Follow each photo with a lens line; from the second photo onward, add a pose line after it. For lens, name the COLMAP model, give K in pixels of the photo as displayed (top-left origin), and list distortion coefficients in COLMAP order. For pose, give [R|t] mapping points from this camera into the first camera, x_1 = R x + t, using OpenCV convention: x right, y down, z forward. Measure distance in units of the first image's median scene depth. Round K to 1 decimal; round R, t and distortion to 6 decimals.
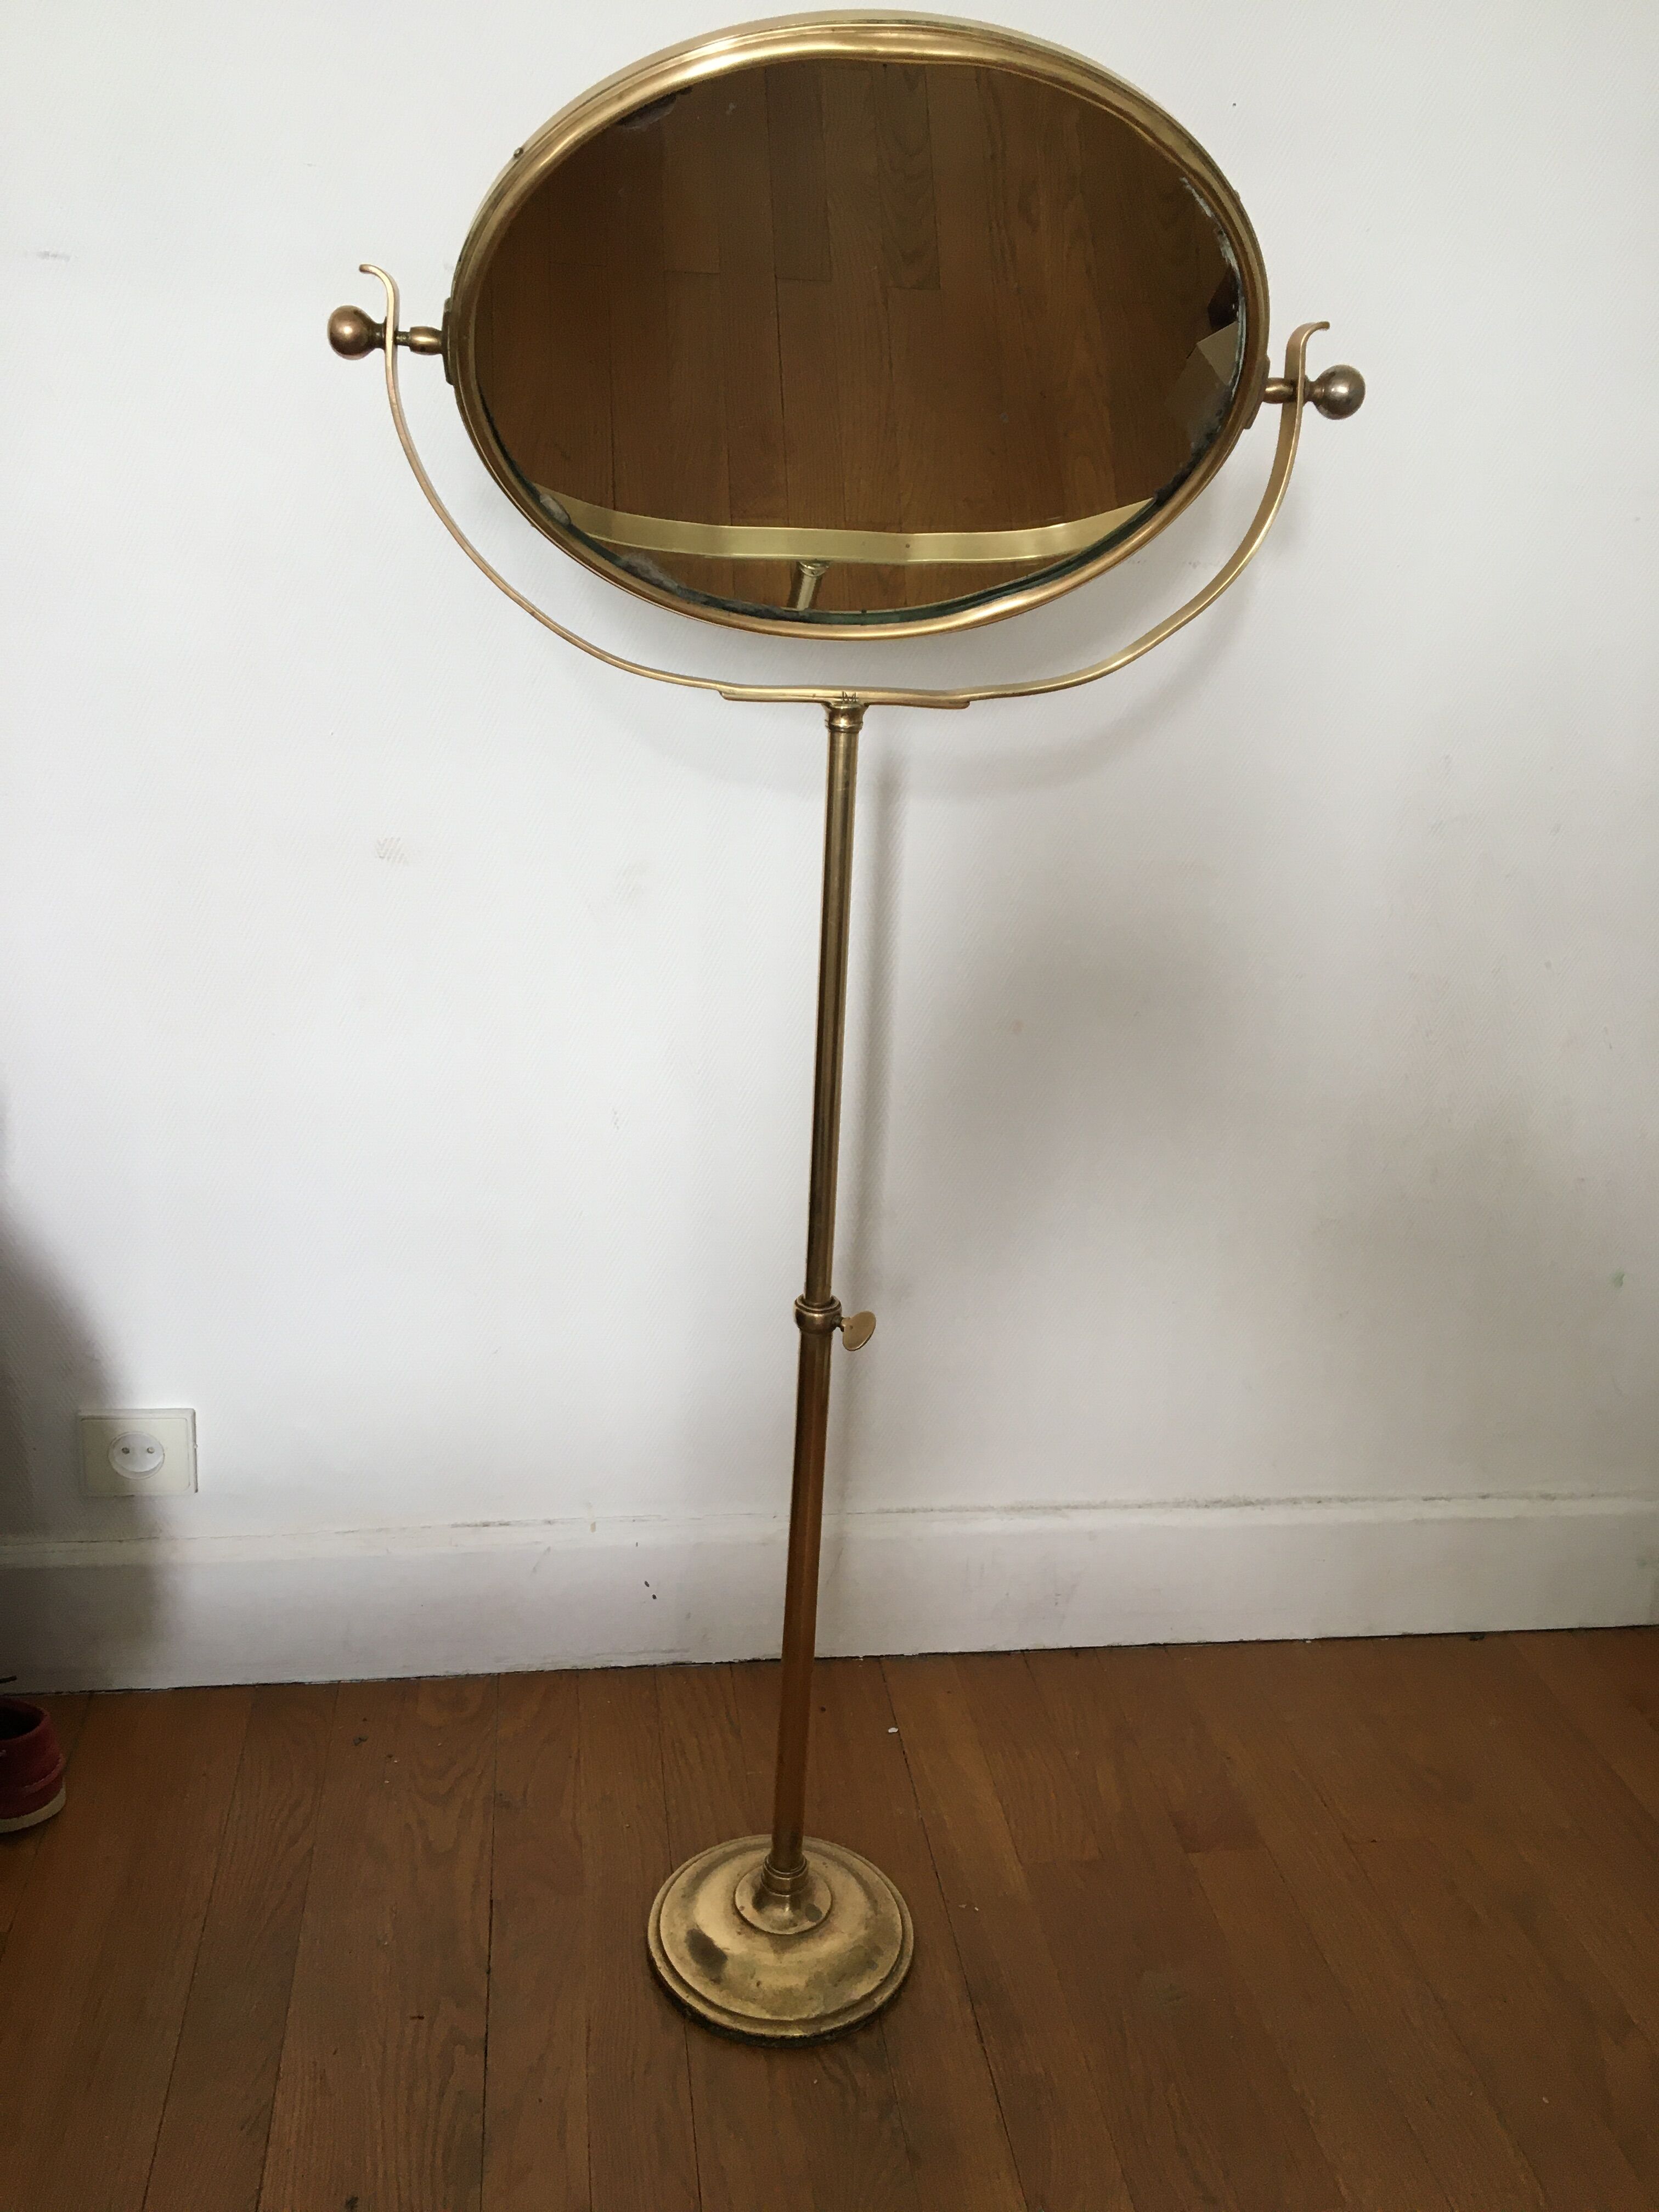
lens RADIAL K [[1873.8, 0, 845.9], [0, 1873.8, 1068.3], [0, 0, 1]] dist [0.049508, -0.097301]
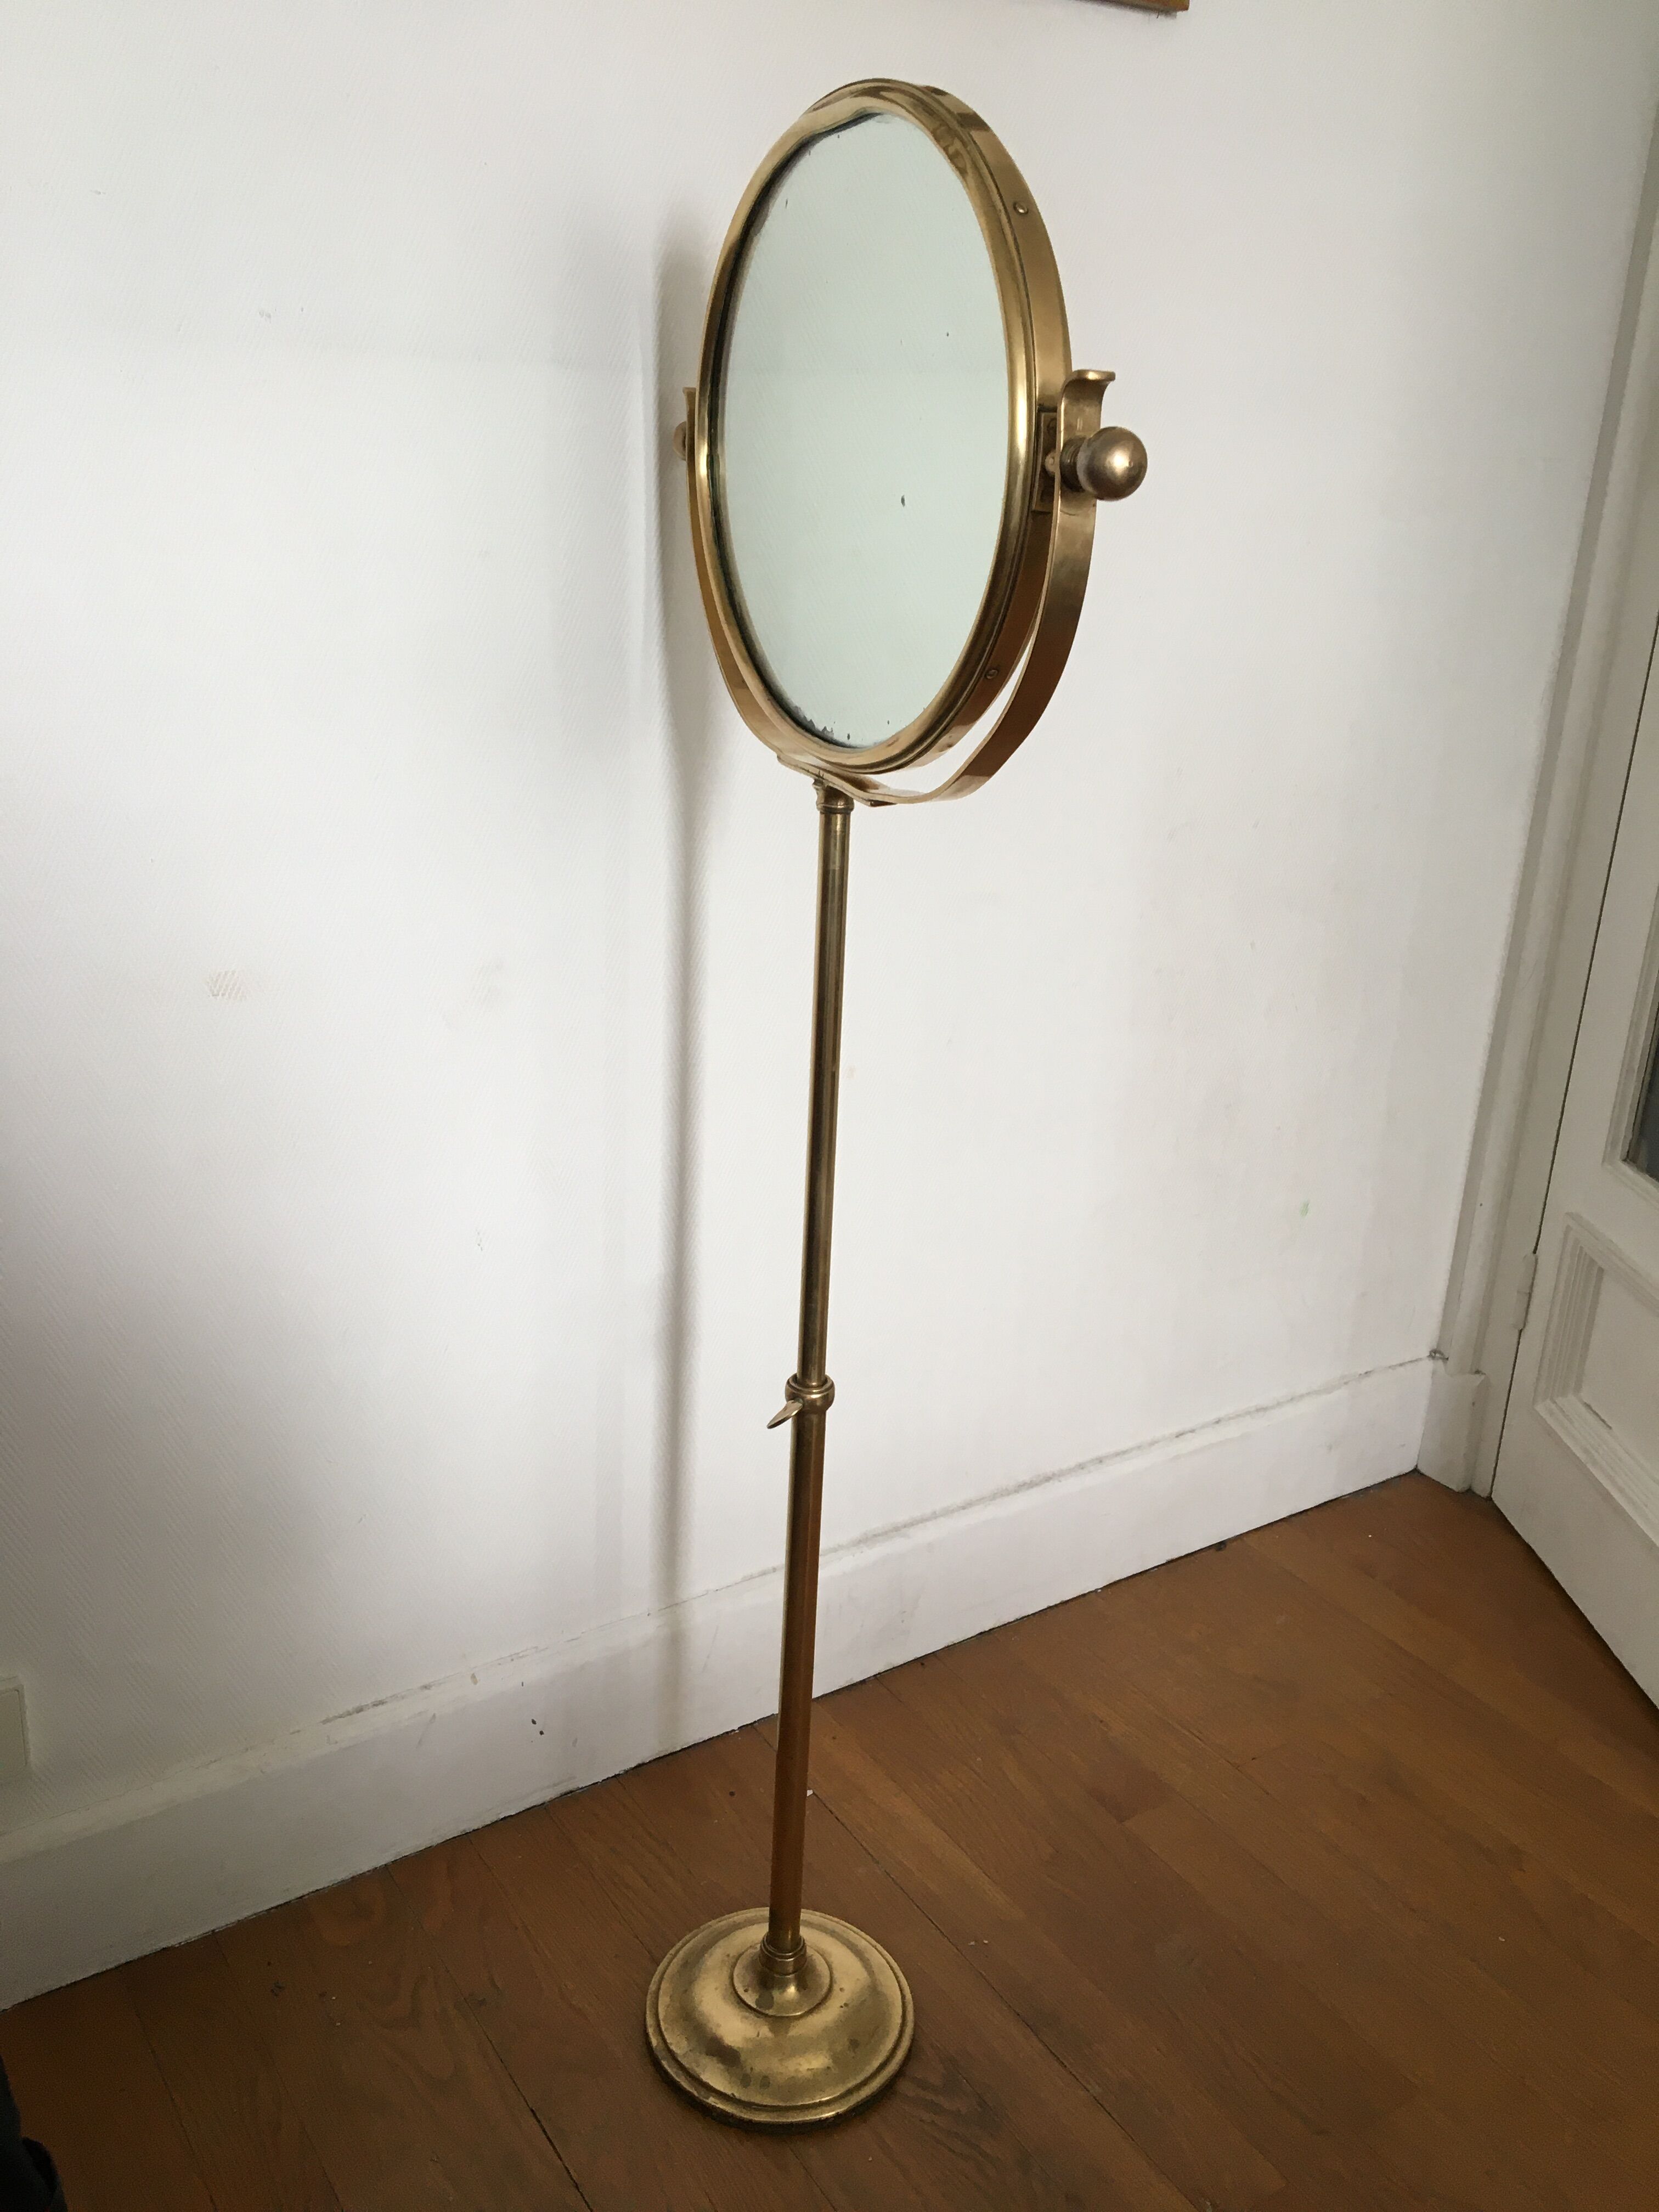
lens RADIAL K [[1945.7, 0, 829.5], [0, 1945.7, 1106.0], [0, 0, 1]] dist [0.013093, 0.002676]
pose [[0.902383, -0.159104, 0.400489, -0.363123], [0.133763, 0.986858, 0.090659, -0.106279], [-0.409650, -0.028239, 0.911806, 0.091859]]
